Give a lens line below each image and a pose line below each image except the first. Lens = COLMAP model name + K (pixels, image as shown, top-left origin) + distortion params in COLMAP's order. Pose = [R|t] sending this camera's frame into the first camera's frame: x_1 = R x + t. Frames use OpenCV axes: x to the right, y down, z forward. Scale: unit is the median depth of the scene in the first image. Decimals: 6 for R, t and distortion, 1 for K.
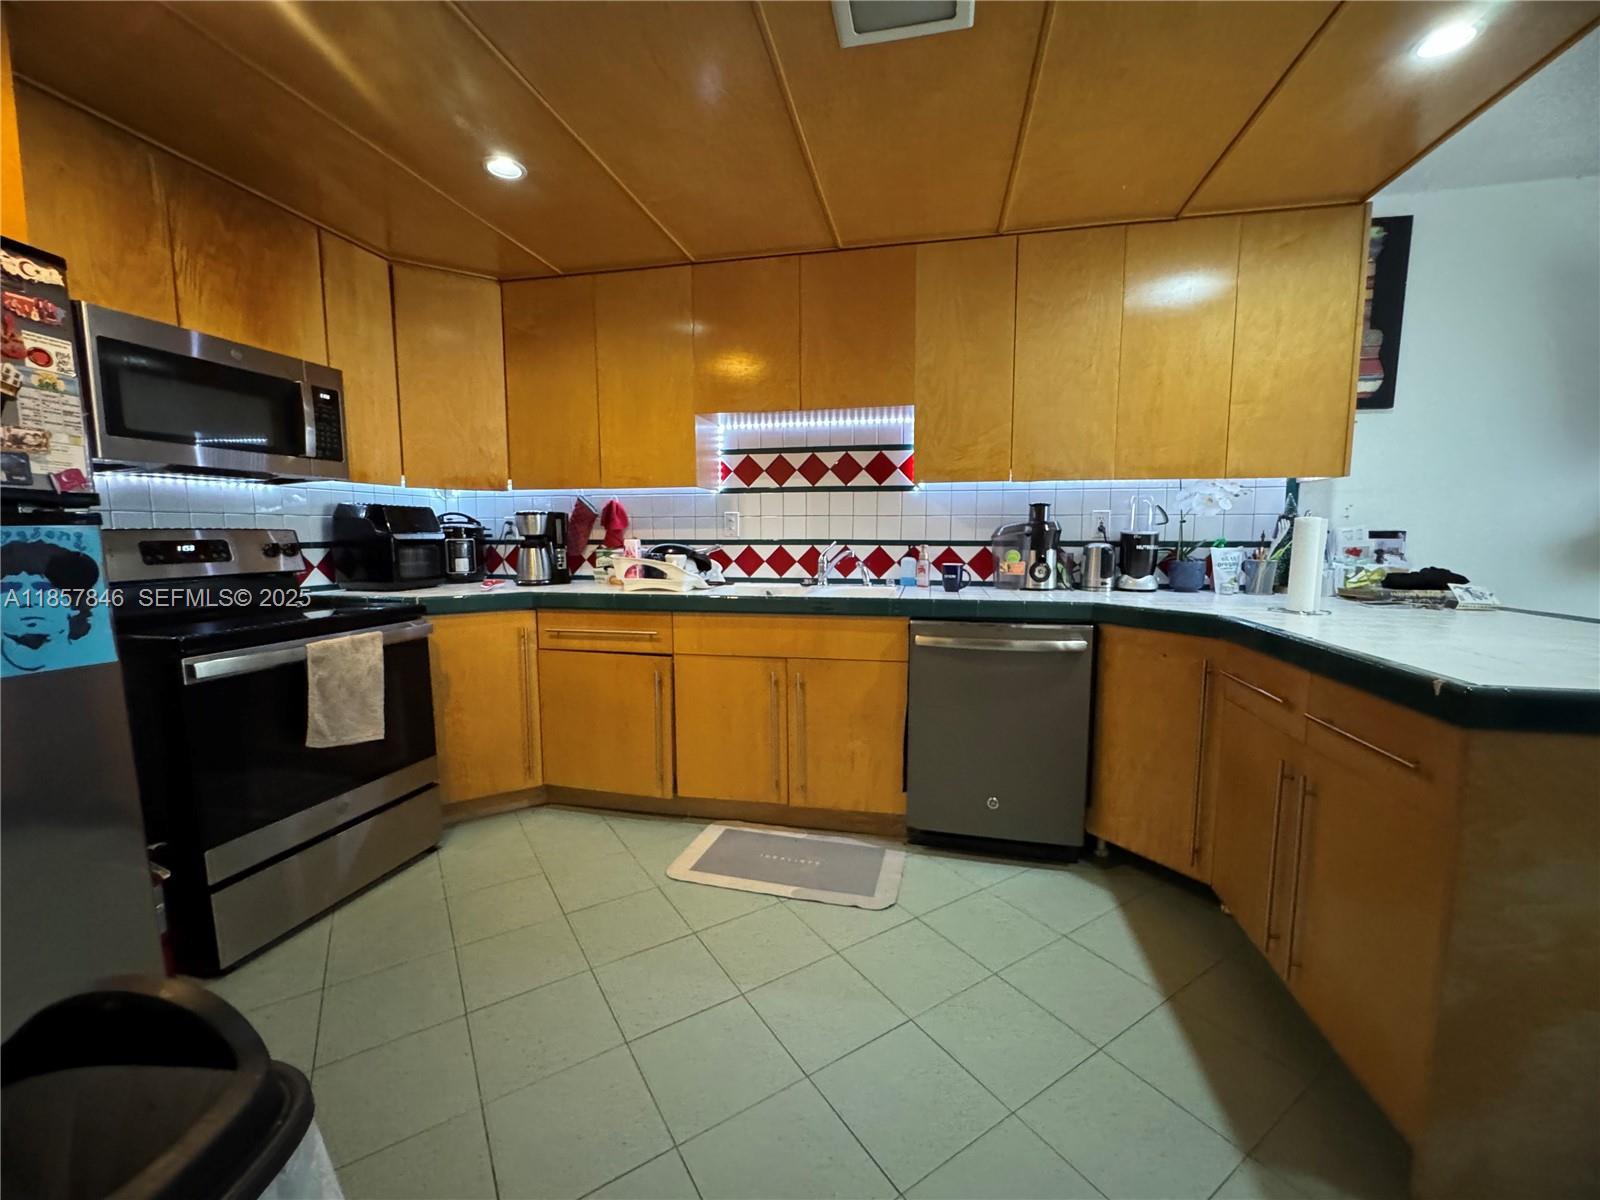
lens RADIAL K [[642.7, 0, 797.4], [0, 642.7, 595.4], [0, 0, 1]] dist [0.008124, -0.001036]
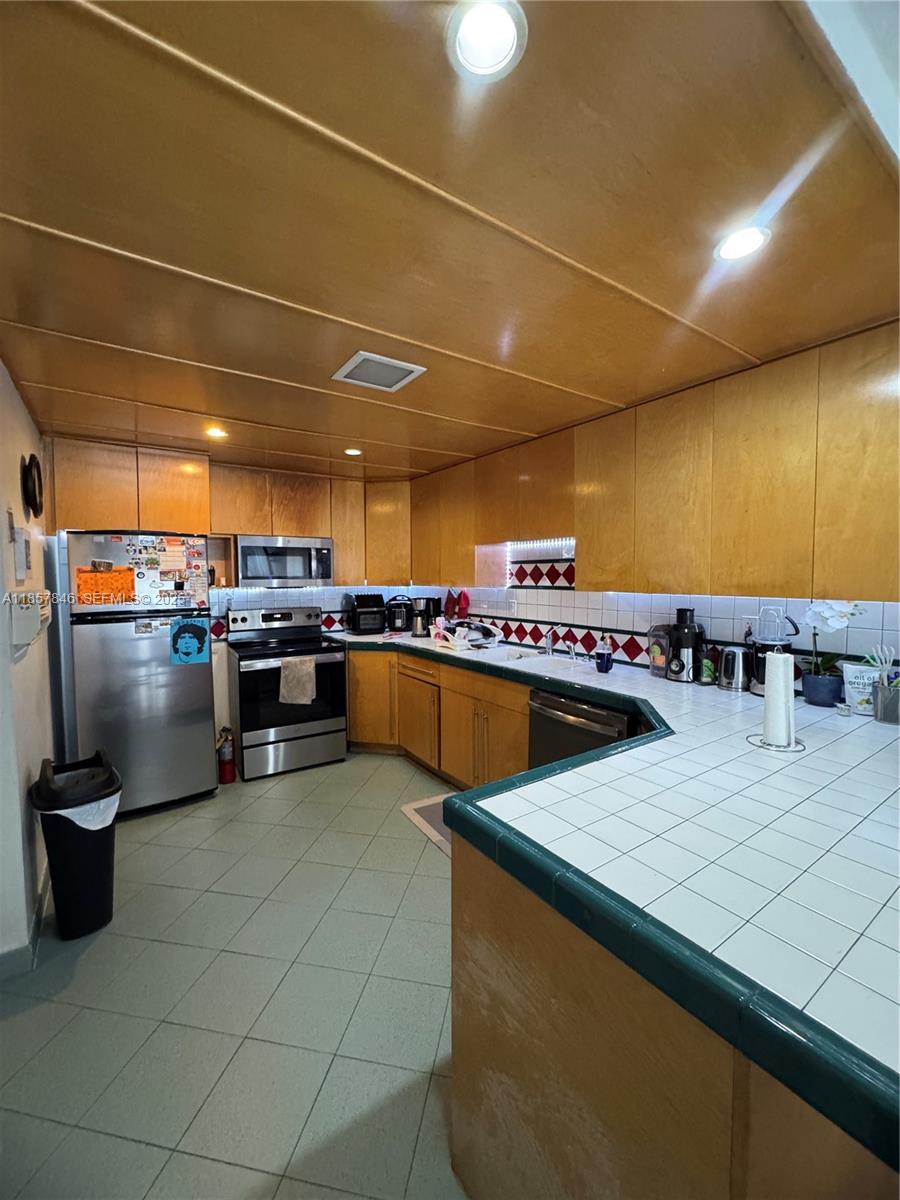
lens RADIAL K [[482.1, 0, 452.4], [0, 482.1, 601.2], [0, 0, 1]] dist [0.008124, -0.001036]
pose [[0.731049, 0.035814, -0.681385, 0.712664], [-0.066200, 0.997633, -0.018589, -0.117010], [0.679106, 0.058697, 0.731689, 0.053388]]
